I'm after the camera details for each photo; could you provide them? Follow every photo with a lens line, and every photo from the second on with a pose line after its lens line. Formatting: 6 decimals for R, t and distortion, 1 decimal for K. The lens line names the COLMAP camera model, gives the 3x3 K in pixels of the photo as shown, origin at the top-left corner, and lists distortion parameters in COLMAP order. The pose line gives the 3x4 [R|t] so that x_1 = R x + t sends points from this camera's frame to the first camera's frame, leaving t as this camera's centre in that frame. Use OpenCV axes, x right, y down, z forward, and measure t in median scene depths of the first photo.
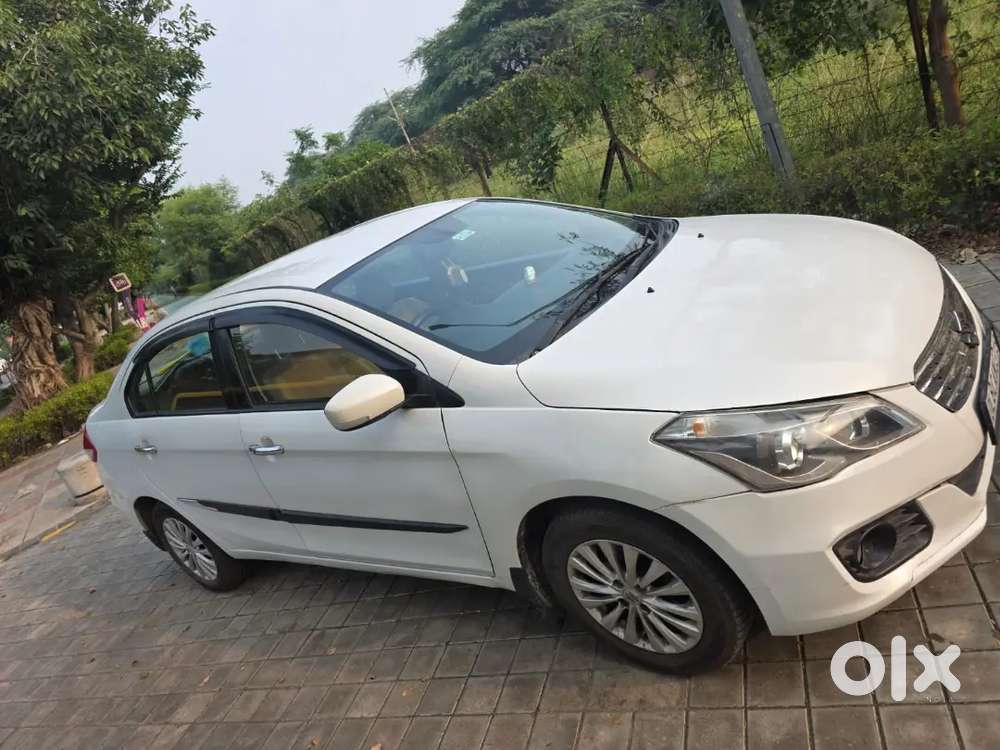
lens RADIAL K [[667.6, 0, 505.5], [0, 667.6, 372.8], [0, 0, 1]] dist [0.054224, -0.045236]
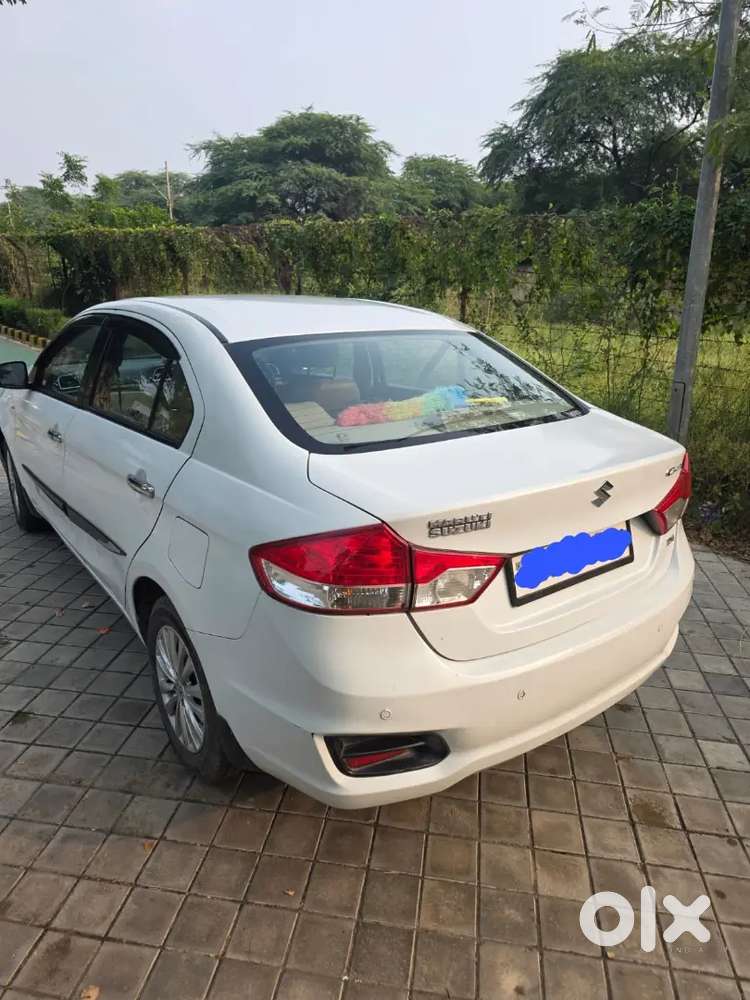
lens RADIAL K [[667.6, 0, 379.9], [0, 667.6, 500.9], [0, 0, 1]] dist [0.054224, -0.045236]
pose [[0.900315, 0.333174, 0.280049, -0.294942], [-0.322228, 0.942775, -0.085703, -0.002776], [-0.292577, -0.013080, 0.956152, 0.351510]]
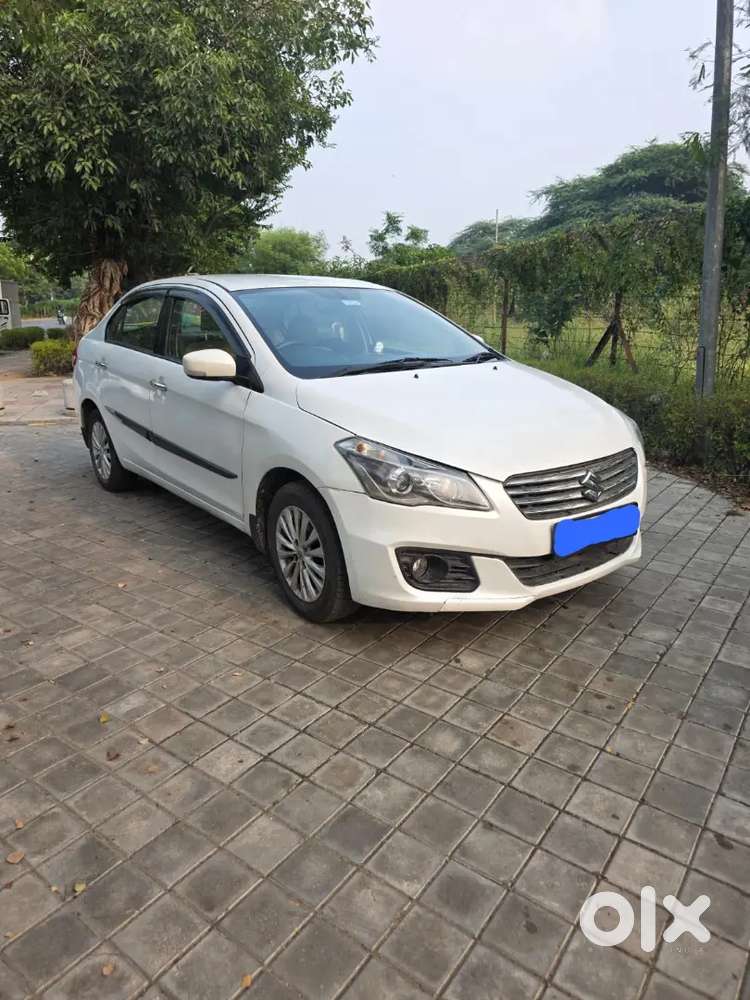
lens RADIAL K [[667.6, 0, 375.8], [0, 667.6, 495.8], [0, 0, 1]] dist [0.054224, -0.045236]
pose [[0.882225, 0.437945, -0.172867, 0.335143], [-0.437530, 0.898195, 0.042578, 0.053730], [0.173915, 0.038071, 0.984024, -0.258473]]
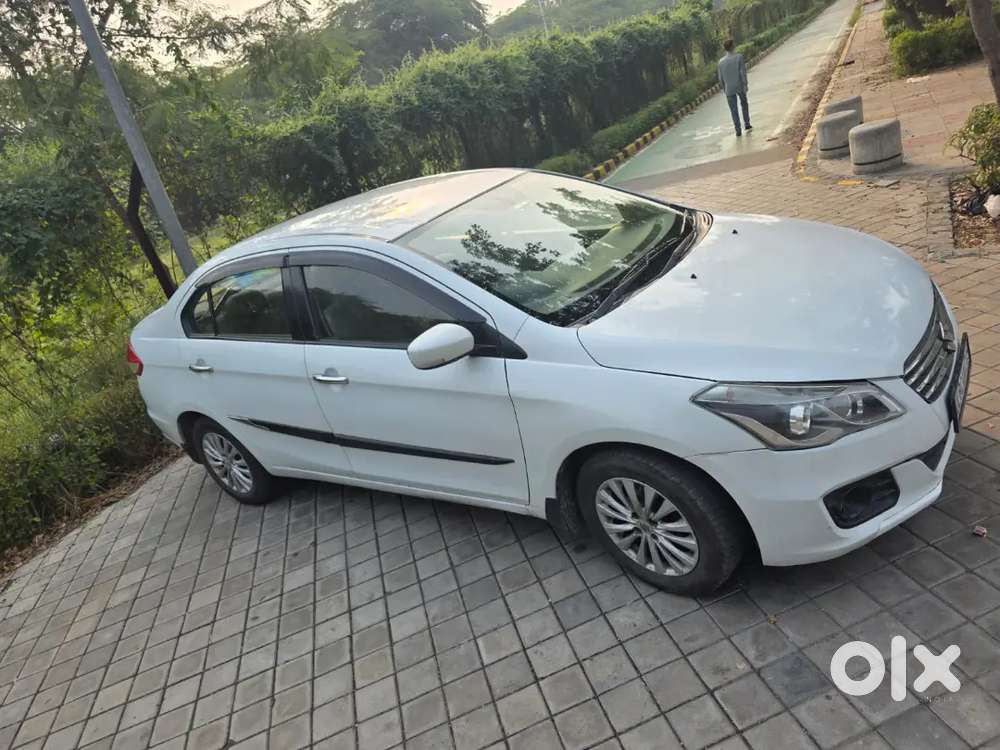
lens RADIAL K [[667.6, 0, 511.8], [0, 667.6, 379.2], [0, 0, 1]] dist [0.054224, -0.045236]
pose [[0.993404, 0.101233, 0.053849, -0.097301], [-0.104712, 0.992292, 0.066267, 0.006900], [-0.046726, -0.071469, 0.996348, -0.113462]]
